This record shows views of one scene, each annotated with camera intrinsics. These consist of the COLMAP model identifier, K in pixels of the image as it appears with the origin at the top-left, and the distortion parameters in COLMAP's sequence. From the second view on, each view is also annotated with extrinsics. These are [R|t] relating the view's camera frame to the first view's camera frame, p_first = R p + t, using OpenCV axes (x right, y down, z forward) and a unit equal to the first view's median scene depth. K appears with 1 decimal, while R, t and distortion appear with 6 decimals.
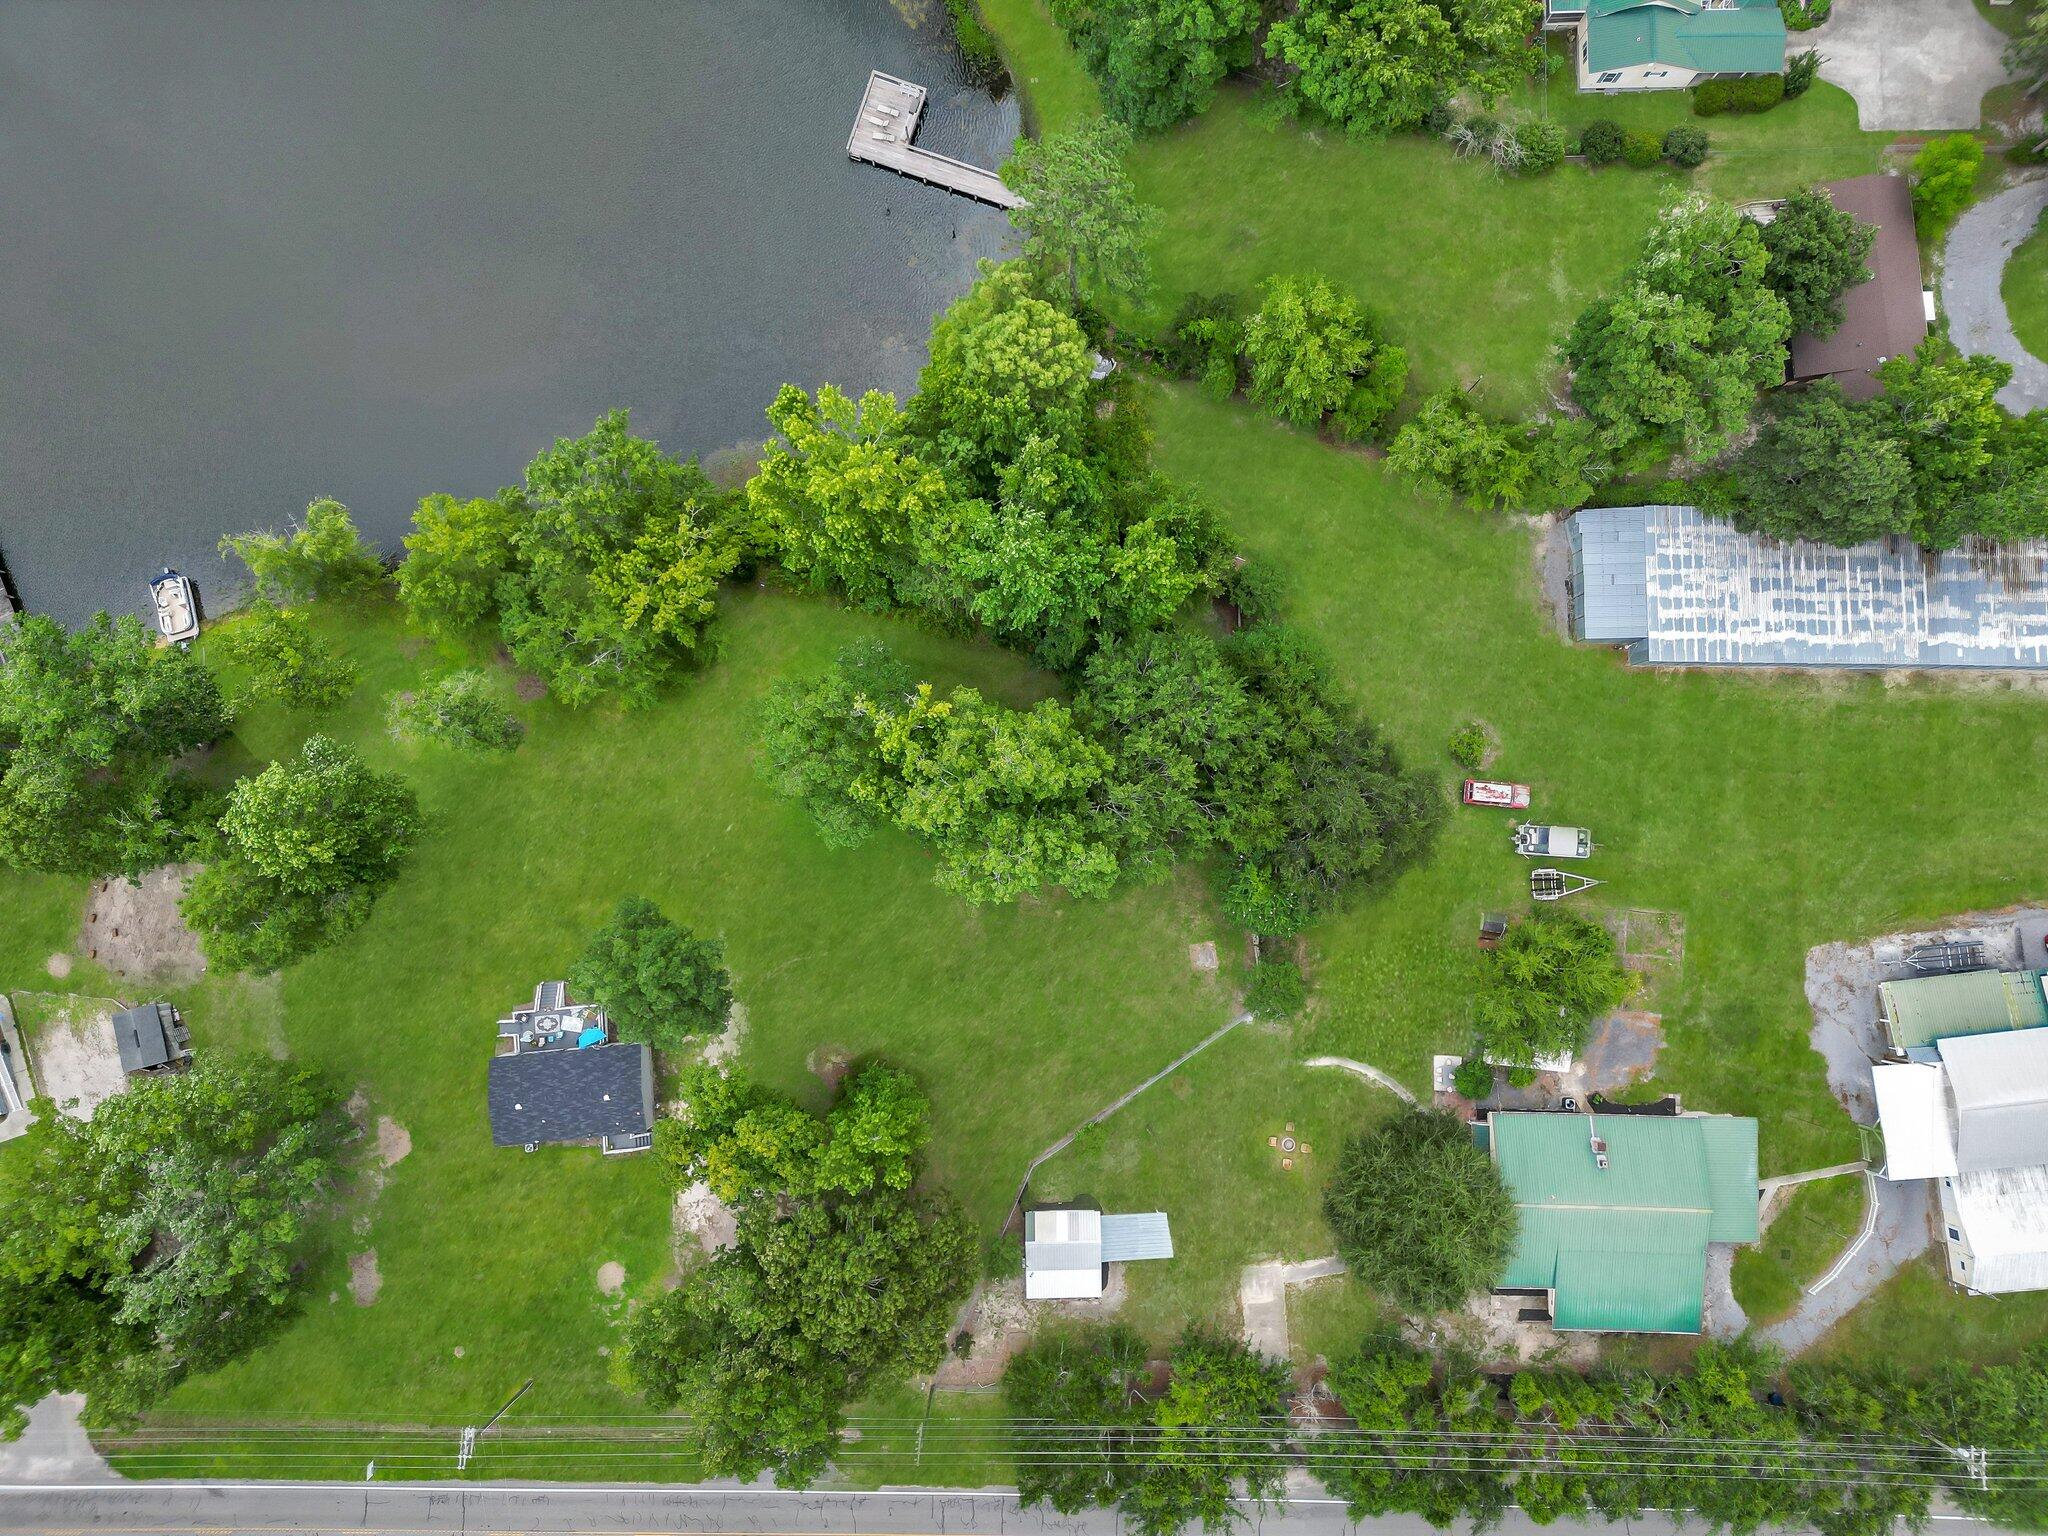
lens RADIAL K [[1408.2, 0, 1033.6], [0, 1408.2, 766.7], [0, 0, 1]] dist [0.024708, -0.000091]
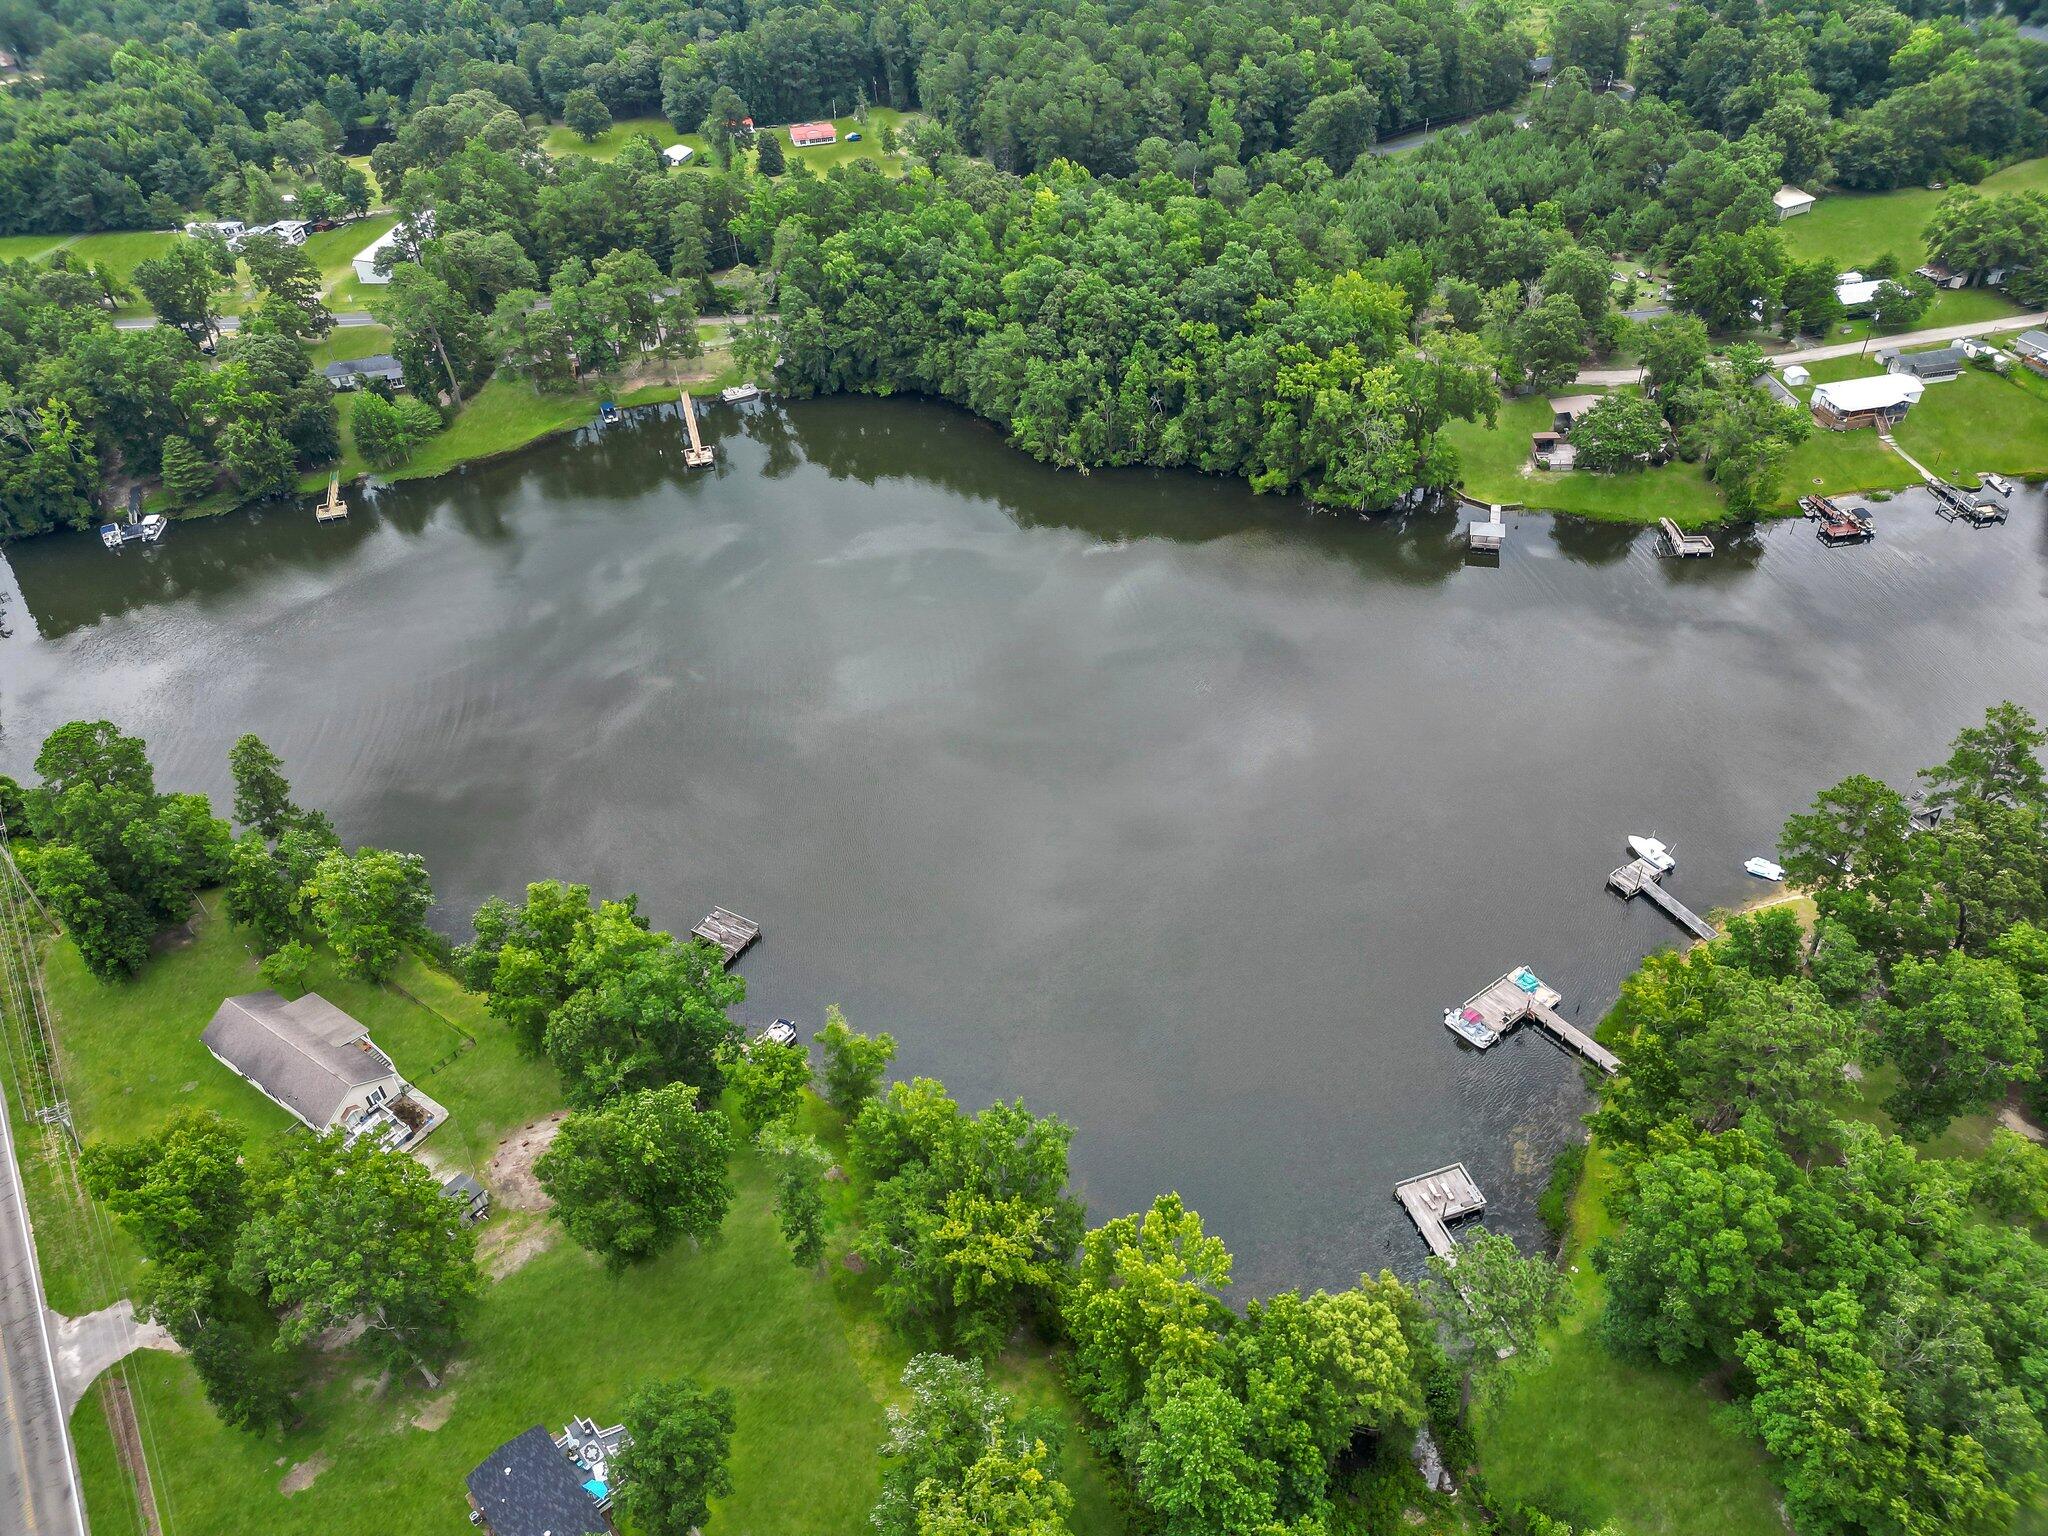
lens RADIAL K [[1408.2, 0, 1033.6], [0, 1408.2, 766.7], [0, 0, 1]] dist [0.024708, -0.000091]
pose [[0.597028, 0.461614, -0.656103, 0.413028], [-0.795089, 0.449299, -0.407387, 0.162562], [0.106731, 0.764881, 0.635268, -0.034573]]
